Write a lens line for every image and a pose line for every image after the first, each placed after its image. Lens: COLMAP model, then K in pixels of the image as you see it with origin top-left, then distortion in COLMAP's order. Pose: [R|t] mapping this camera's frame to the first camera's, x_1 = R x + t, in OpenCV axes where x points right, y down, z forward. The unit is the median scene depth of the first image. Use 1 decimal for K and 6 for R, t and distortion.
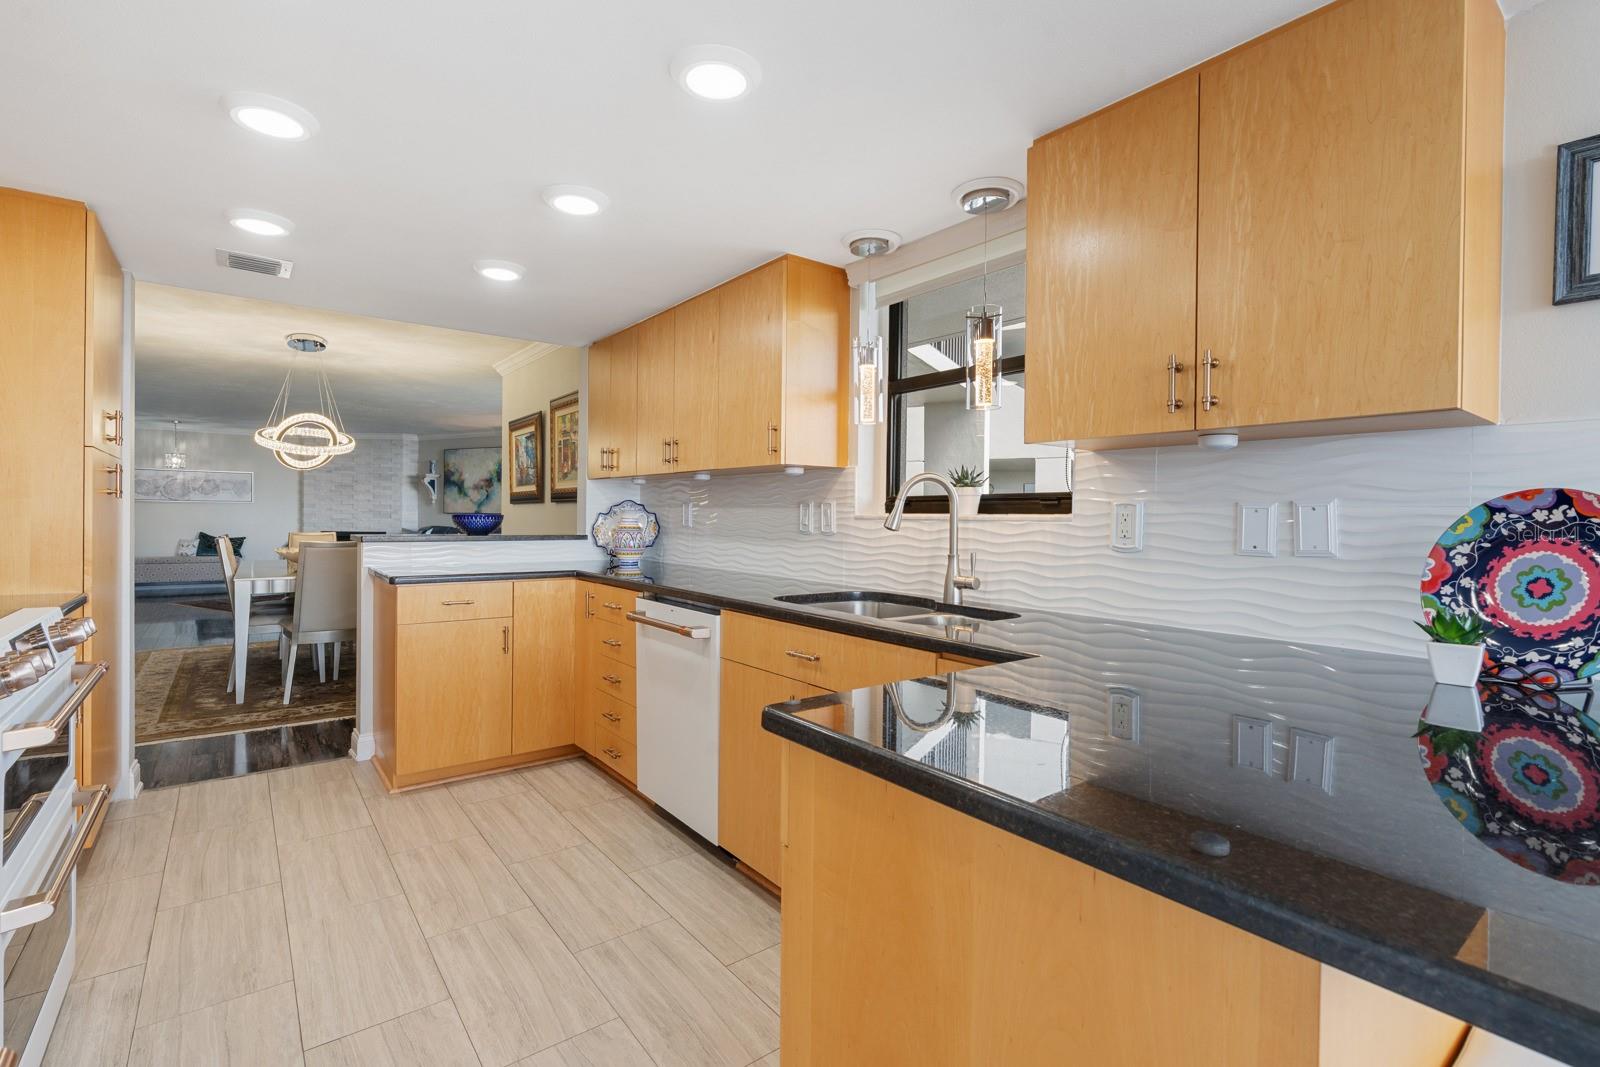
lens RADIAL K [[731.9, 0, 801.2], [0, 731.9, 528.7], [0, 0, 1]] dist [-0.014923, 0.004800]
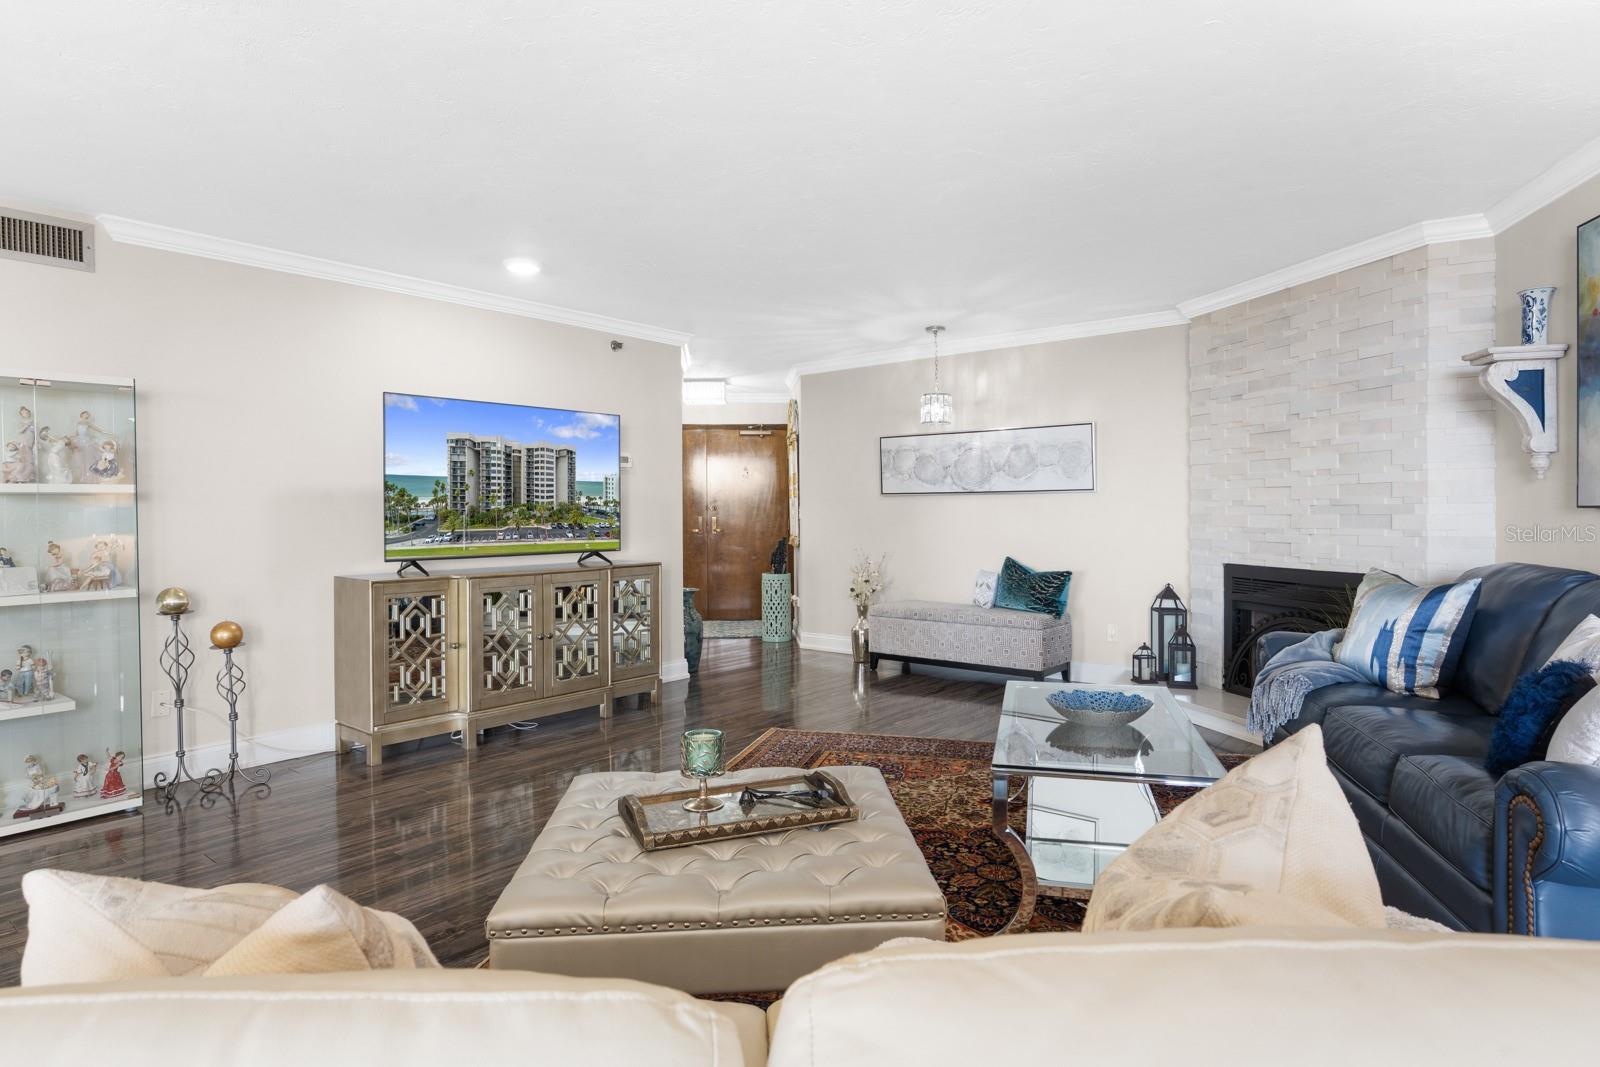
lens RADIAL K [[907.2, 0, 812.5], [0, 907.2, 527.0], [0, 0, 1]] dist [0.004977, 0.001574]
pose [[0.210175, 0.002444, -0.977661, -0.262826], [-0.003039, 0.999994, 0.001846, -0.015166], [0.977659, 0.002583, 0.210181, 0.716194]]
